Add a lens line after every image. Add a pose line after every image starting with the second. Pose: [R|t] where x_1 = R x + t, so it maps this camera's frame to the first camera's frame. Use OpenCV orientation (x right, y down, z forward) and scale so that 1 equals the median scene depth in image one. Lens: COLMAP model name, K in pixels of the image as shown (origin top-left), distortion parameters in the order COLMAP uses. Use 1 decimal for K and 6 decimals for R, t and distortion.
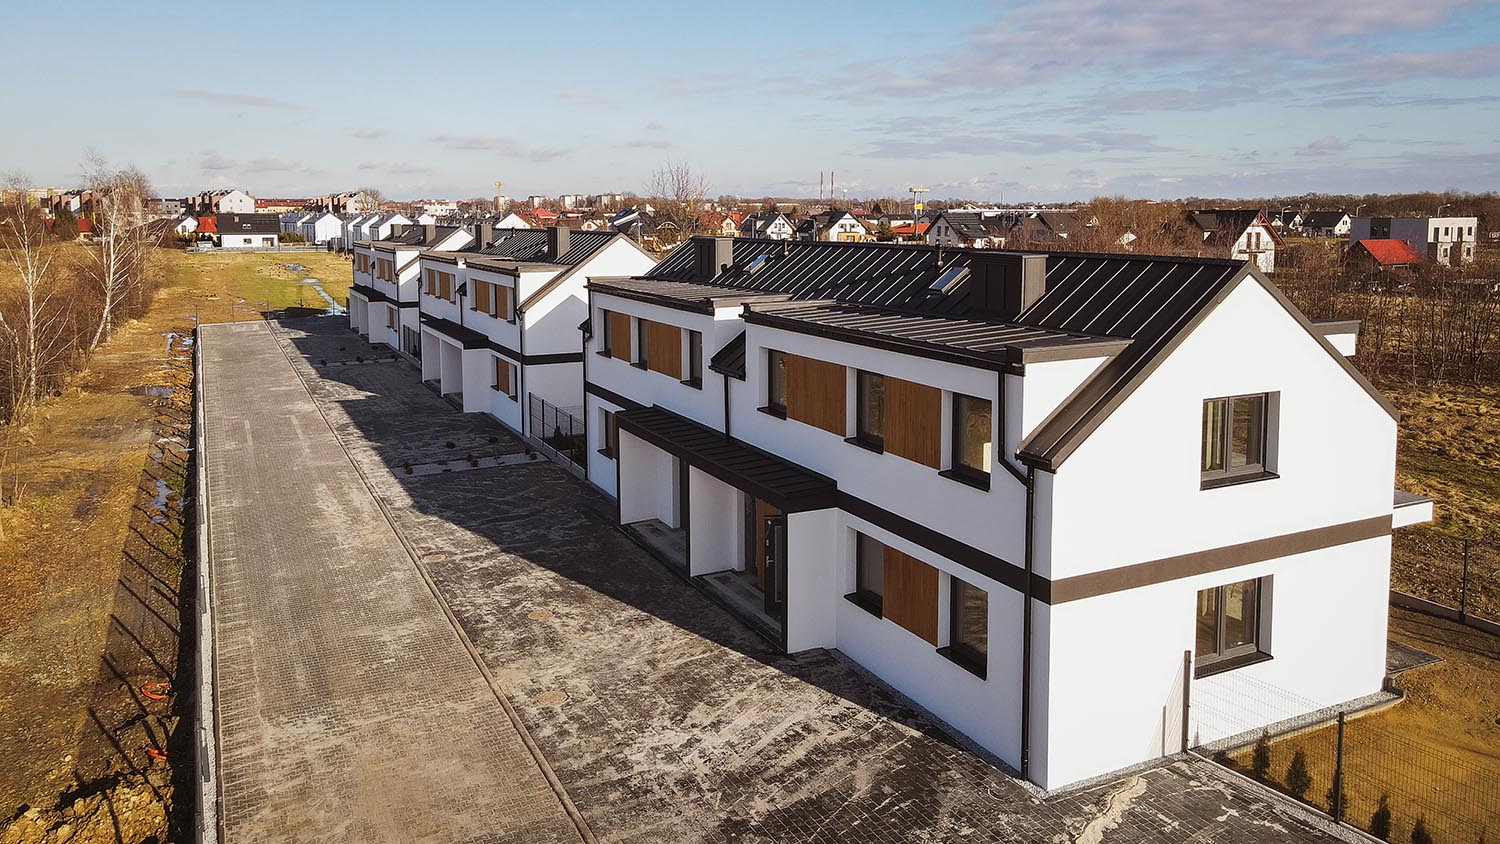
lens RADIAL K [[1110.7, 0, 747.8], [0, 1110.7, 360.8], [0, 0, 1]] dist [0.008985, 0.006791]
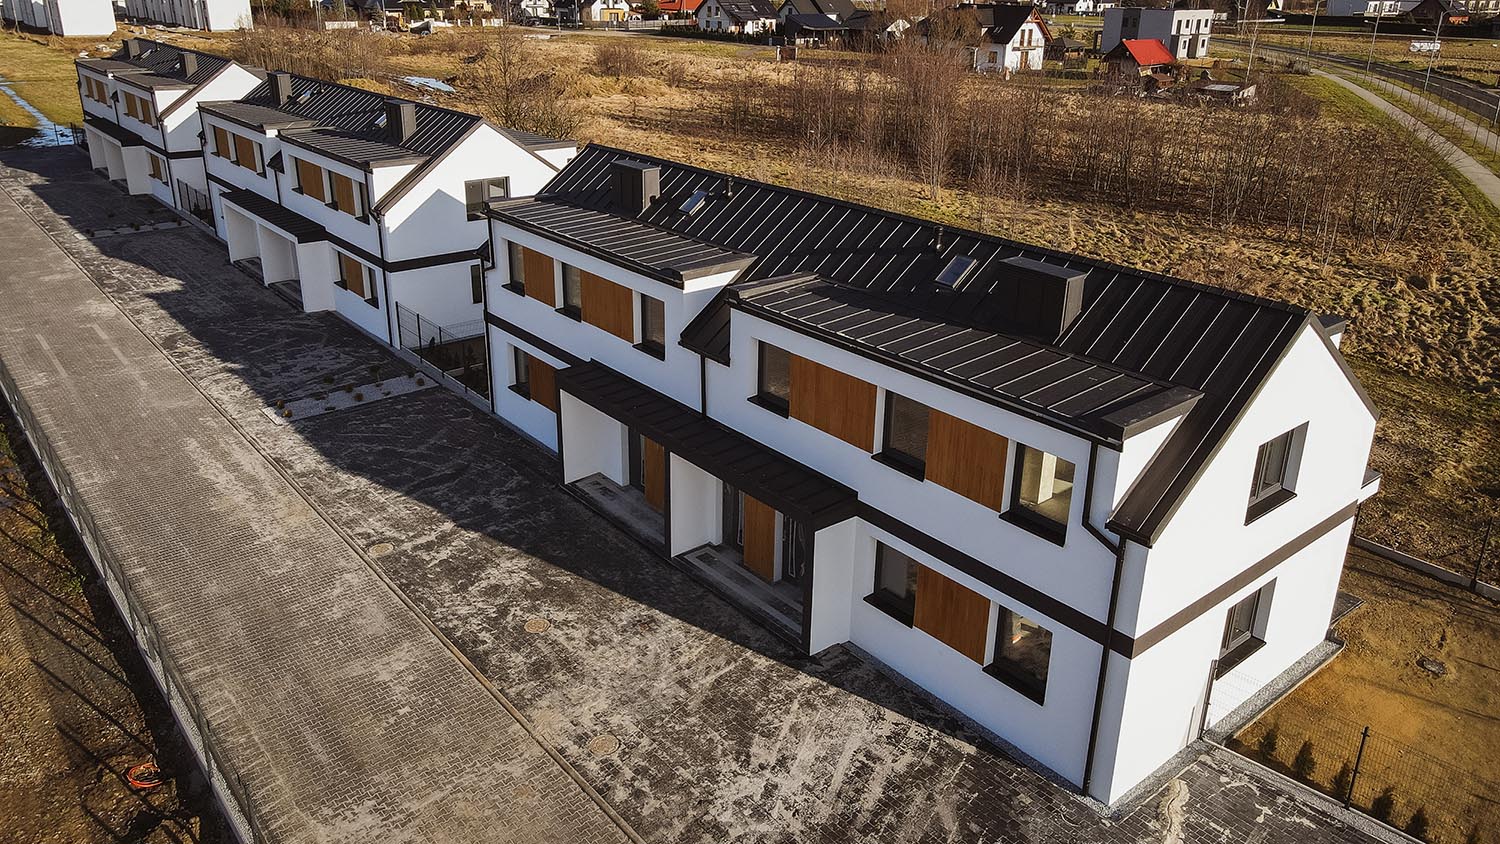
lens RADIAL K [[1097.0, 0, 750.0], [0, 1097.0, 422.0], [0, 0, 1]] dist [0.009211, 0.003691]
pose [[0.974014, -0.070815, 0.215132, -0.222292], [0.012602, 0.965336, 0.260705, -0.211057], [-0.226136, -0.251219, 0.941144, 0.115352]]
